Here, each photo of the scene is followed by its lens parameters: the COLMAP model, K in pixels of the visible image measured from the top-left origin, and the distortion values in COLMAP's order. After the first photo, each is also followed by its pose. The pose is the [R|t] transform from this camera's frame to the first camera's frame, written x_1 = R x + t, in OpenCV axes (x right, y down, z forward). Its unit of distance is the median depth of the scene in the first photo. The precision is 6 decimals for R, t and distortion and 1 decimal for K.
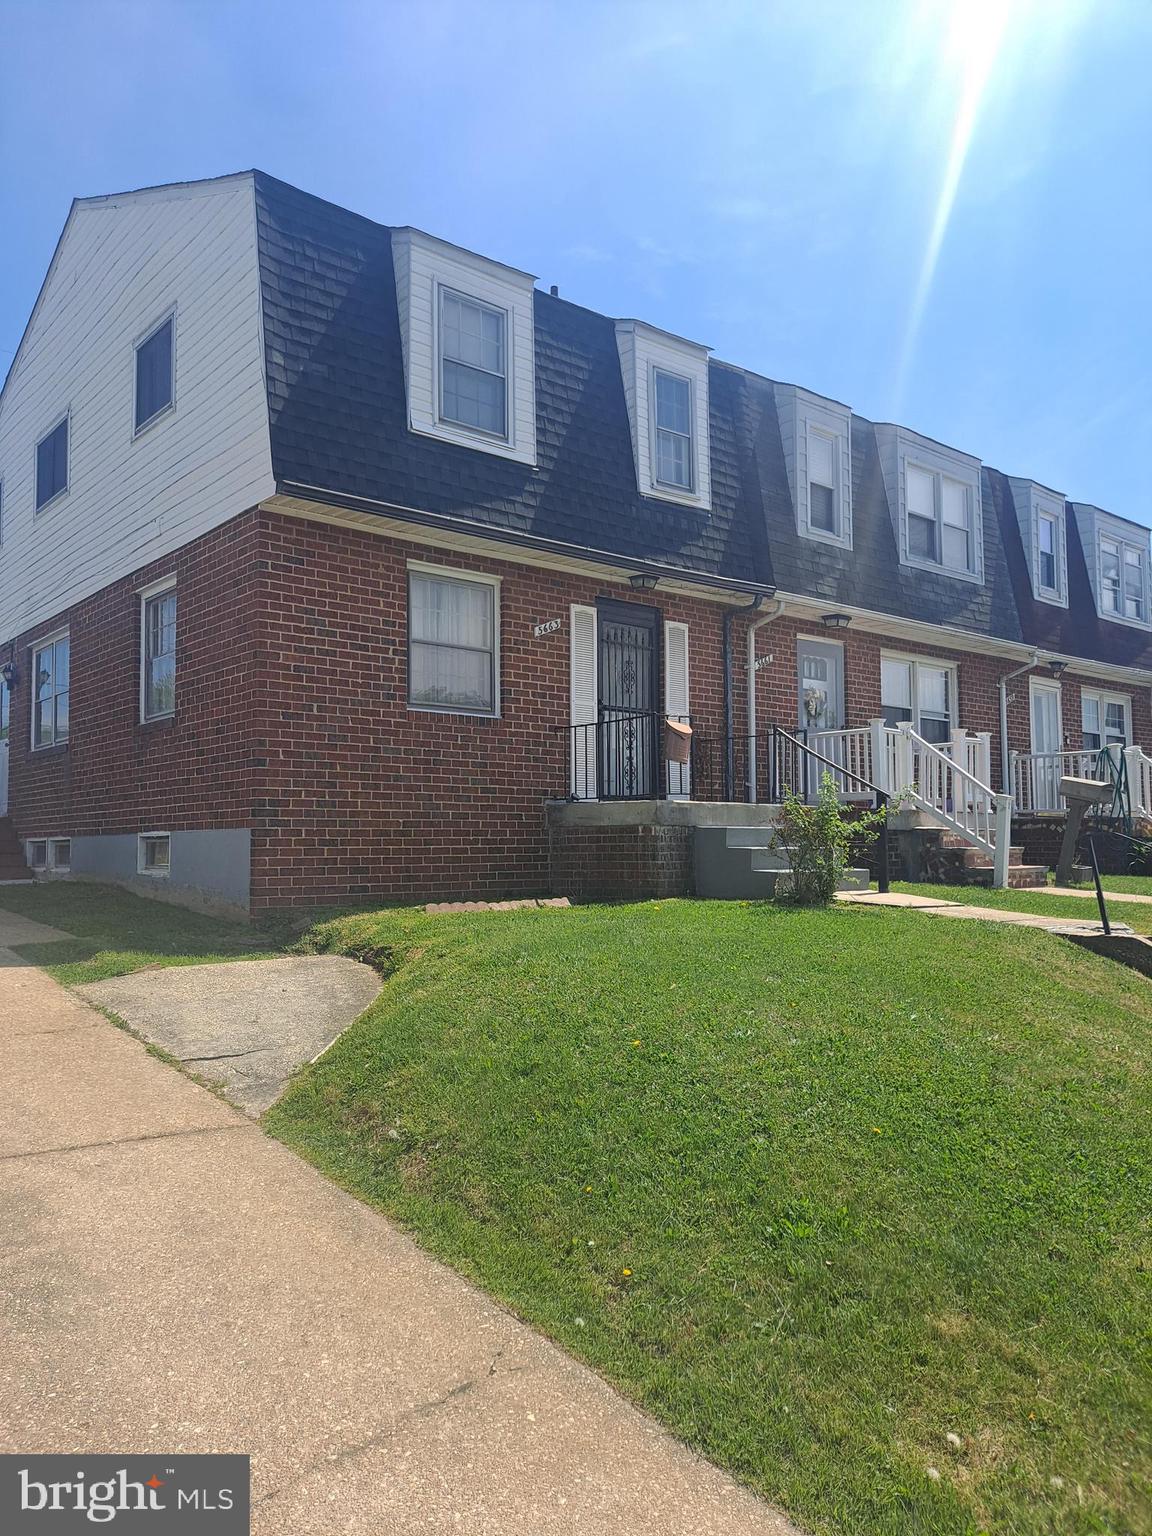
lens RADIAL K [[1140.0, 0, 568.3], [0, 1140.0, 768.8], [0, 0, 1]] dist [0.054087, -0.060824]
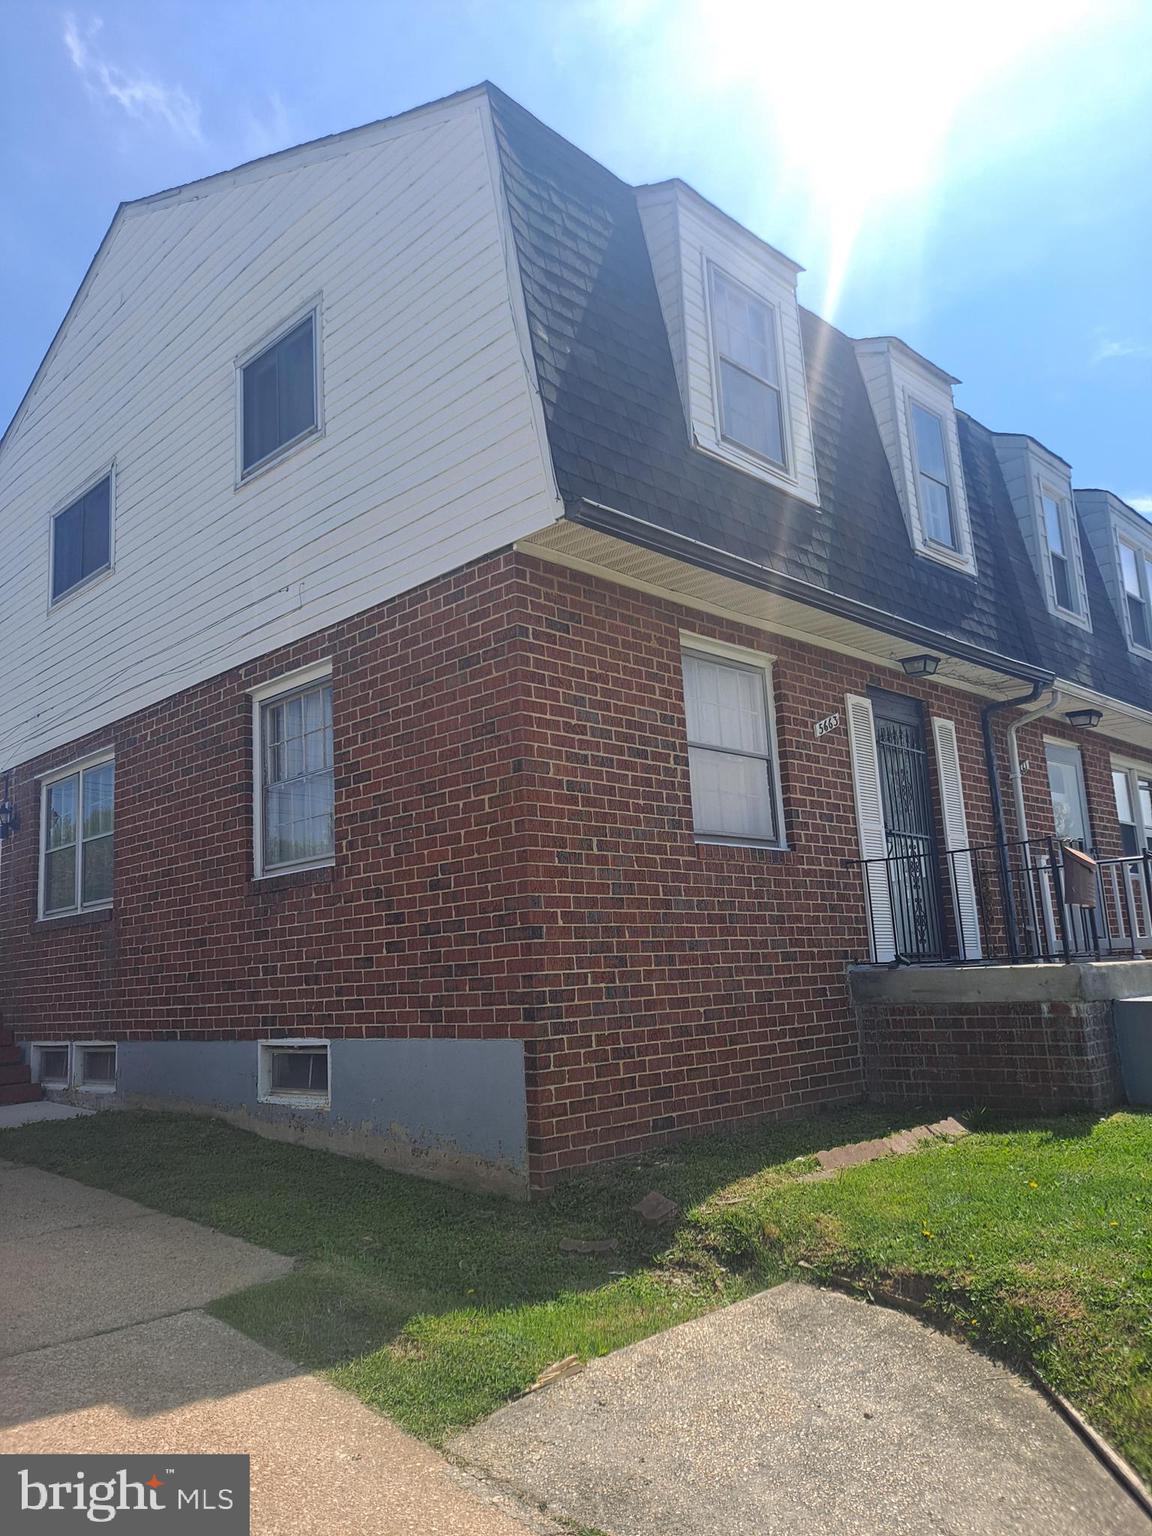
lens RADIAL K [[1140.0, 0, 568.3], [0, 1140.0, 769.8], [0, 0, 1]] dist [0.054087, -0.060824]
pose [[0.994963, -0.026288, 0.096738, -0.288958], [0.037189, 0.992936, -0.112673, -0.021895], [-0.093093, 0.115703, 0.988912, 0.334516]]
